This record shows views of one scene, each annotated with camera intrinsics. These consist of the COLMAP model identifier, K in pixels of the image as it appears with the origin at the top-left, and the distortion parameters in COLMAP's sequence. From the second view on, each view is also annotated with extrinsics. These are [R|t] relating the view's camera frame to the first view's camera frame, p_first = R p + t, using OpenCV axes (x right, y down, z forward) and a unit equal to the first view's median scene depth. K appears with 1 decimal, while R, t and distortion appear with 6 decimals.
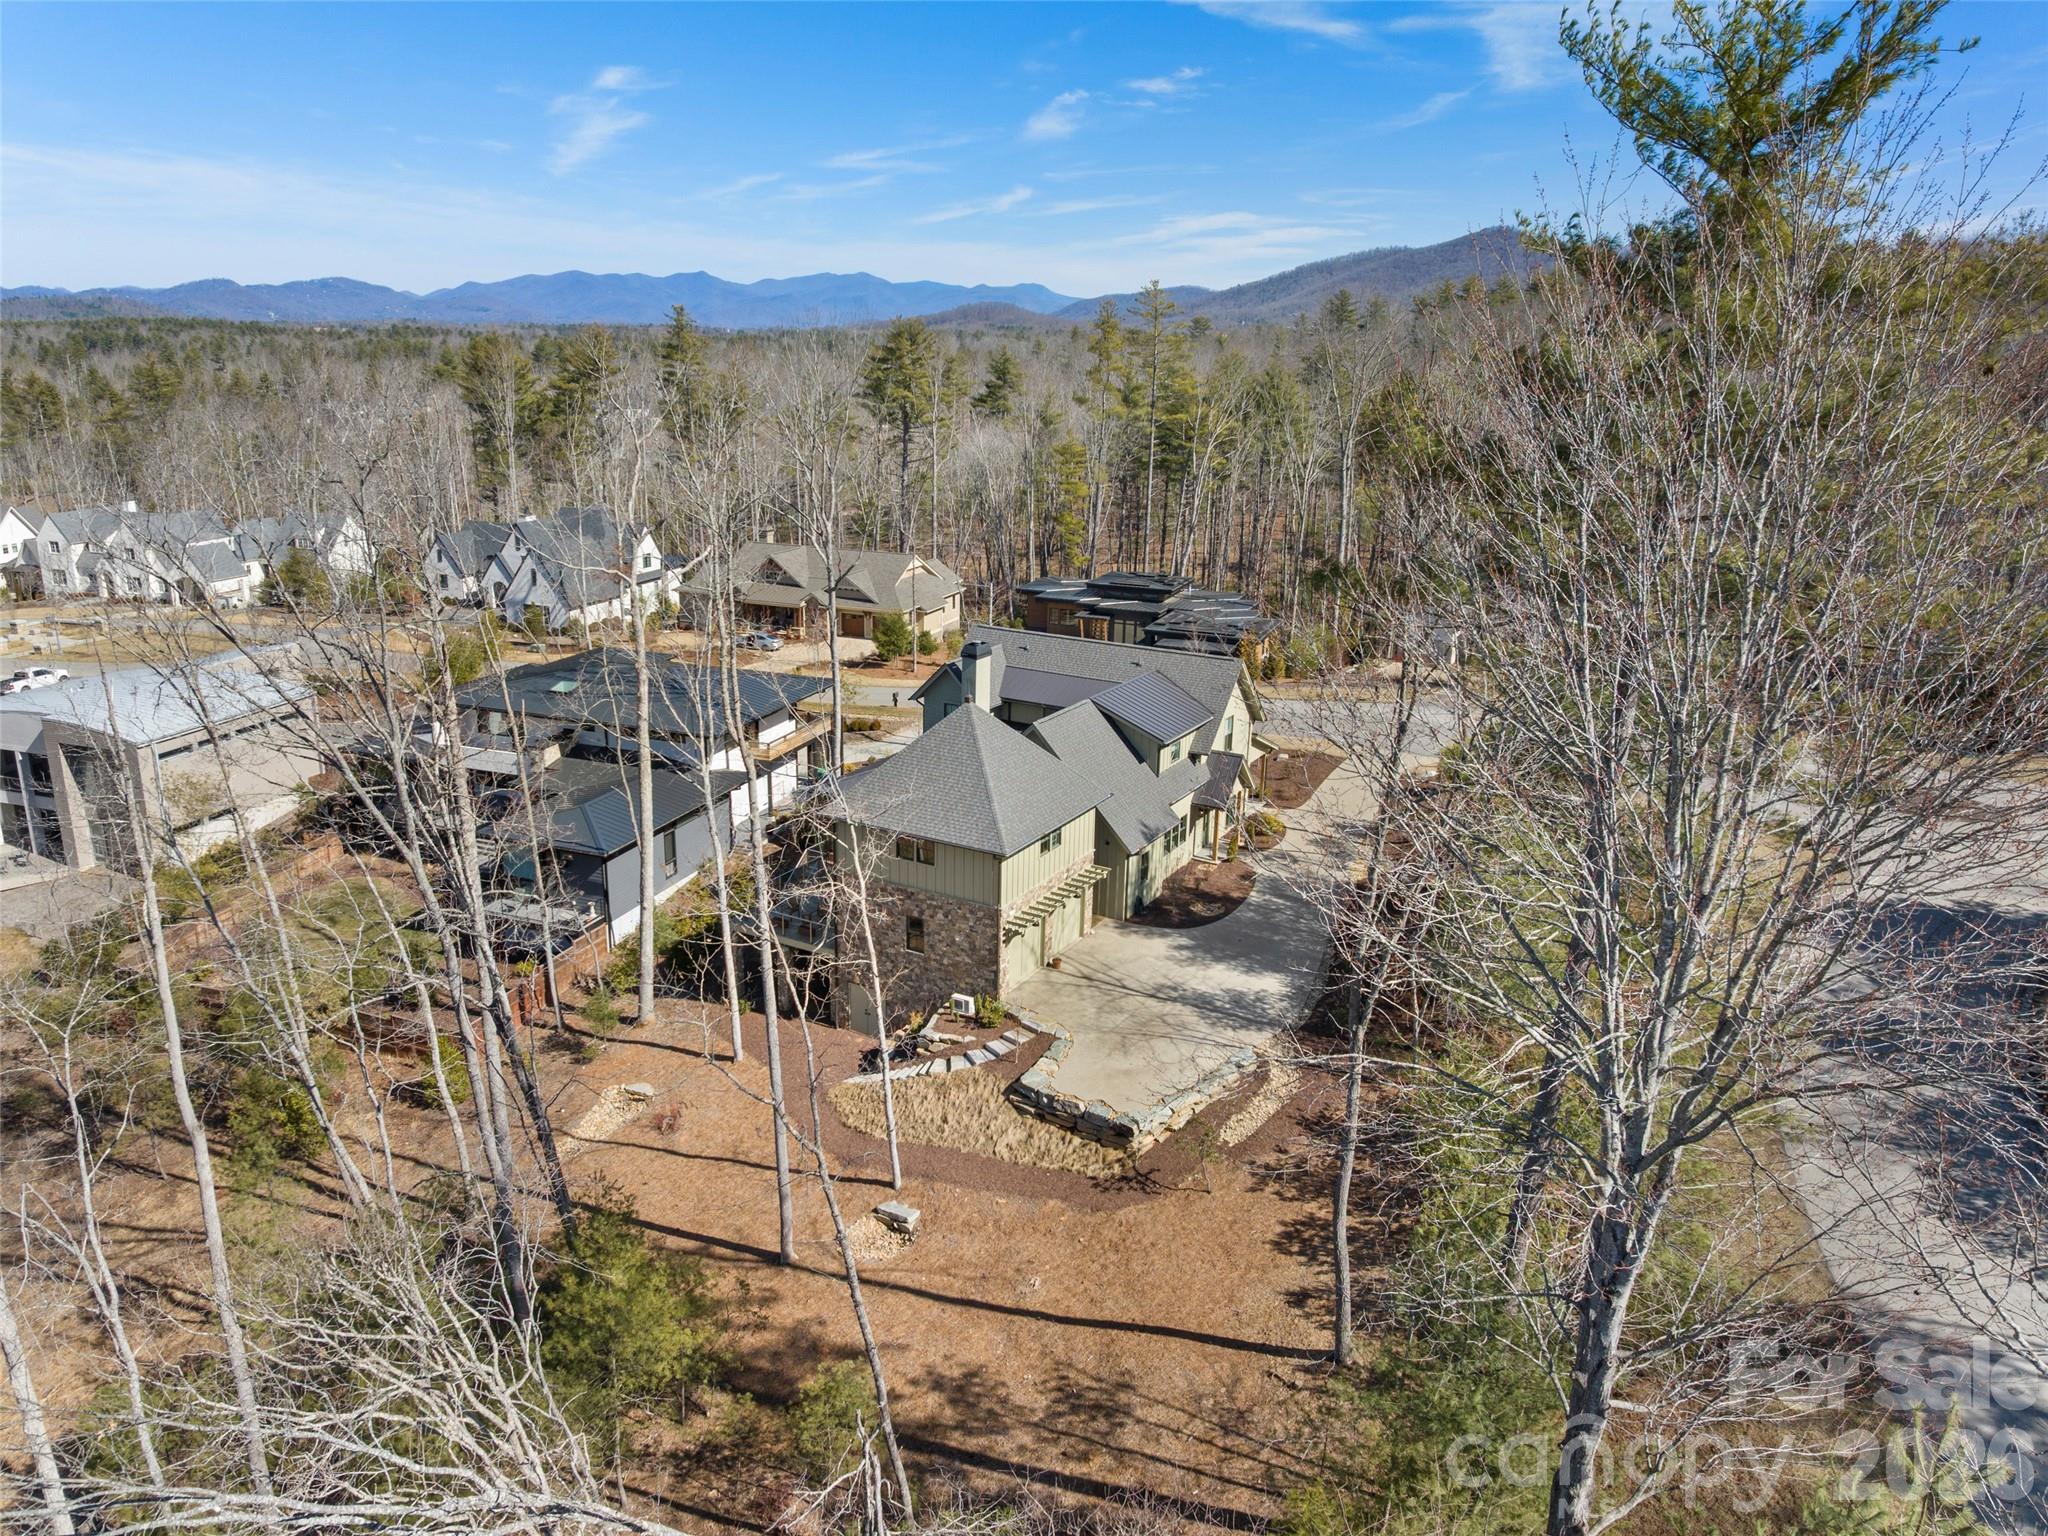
lens RADIAL K [[1502.8, 0, 1024.0], [0, 1502.8, 768.0], [0, 0, 1]] dist [-0.026328, 0.006028]
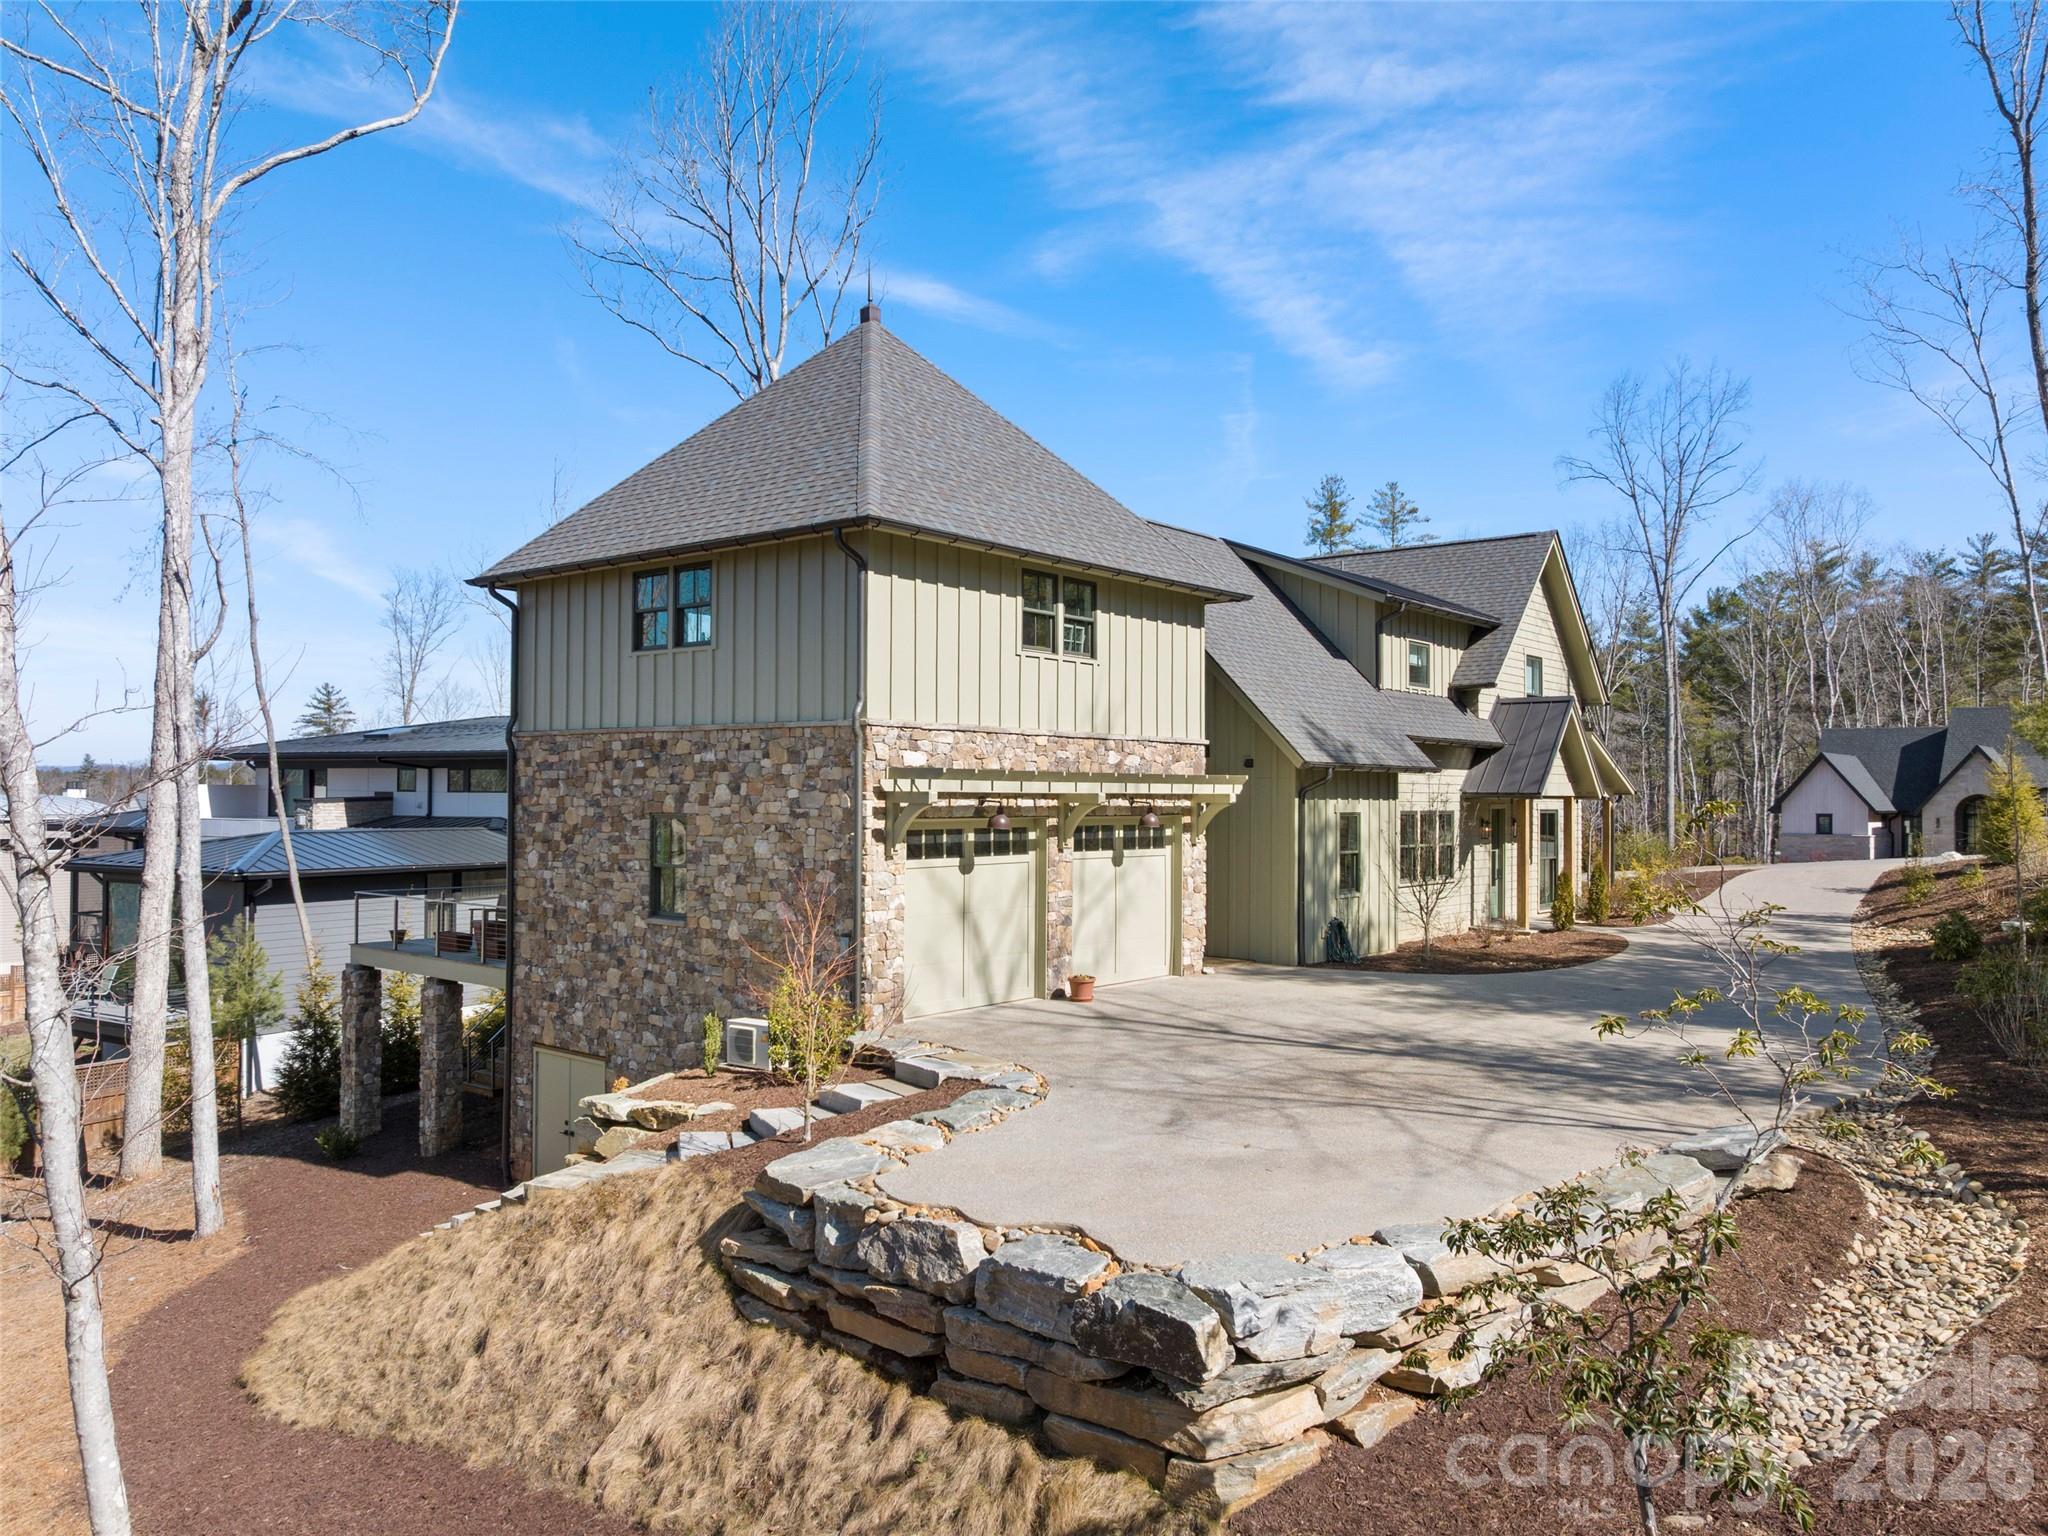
lens RADIAL K [[1502.8, 0, 1024.0], [0, 1502.8, 768.0], [0, 0, 1]] dist [-0.026328, 0.006028]
pose [[0.985992, -0.014228, -0.166186, 0.079385], [-0.037356, 0.952208, -0.303158, 0.221019], [0.162557, 0.305119, 0.938338, 0.774765]]
